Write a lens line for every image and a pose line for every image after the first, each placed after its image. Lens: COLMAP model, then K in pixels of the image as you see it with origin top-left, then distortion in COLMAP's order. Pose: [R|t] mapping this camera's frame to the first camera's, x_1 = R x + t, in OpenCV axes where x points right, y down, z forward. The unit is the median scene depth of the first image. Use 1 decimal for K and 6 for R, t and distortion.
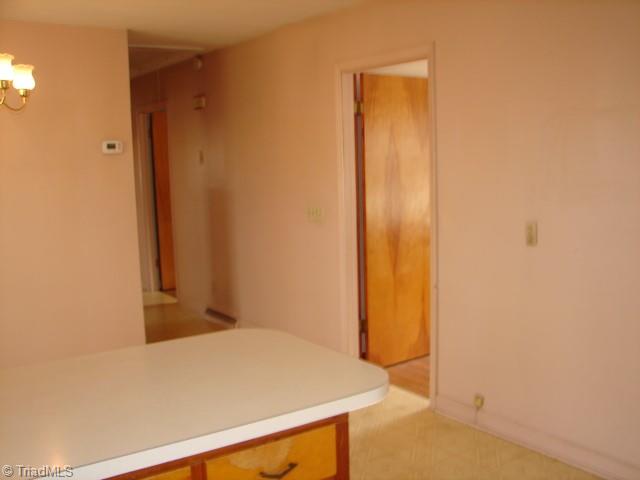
lens RADIAL K [[690.3, 0, 332.5], [0, 690.3, 250.3], [0, 0, 1]] dist [-0.226251, 0.285665]
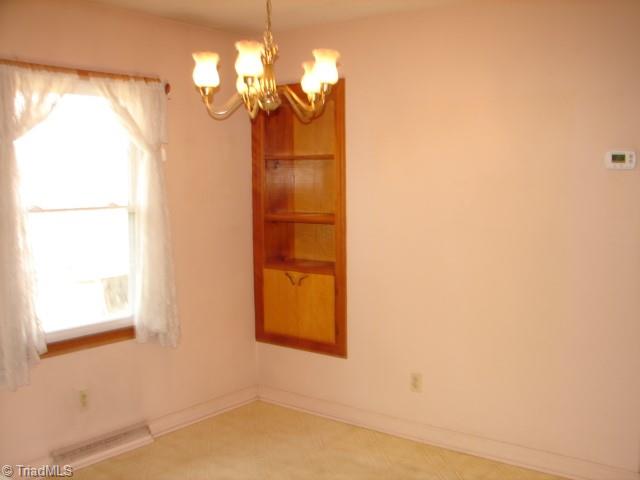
lens RADIAL K [[690.3, 0, 332.5], [0, 690.3, 250.3], [0, 0, 1]] dist [-0.226251, 0.285665]
pose [[0.313601, 0.128623, -0.940803, 0.213830], [-0.136841, 0.986563, 0.089265, -0.082183], [0.939643, 0.100747, 0.326988, 0.511651]]
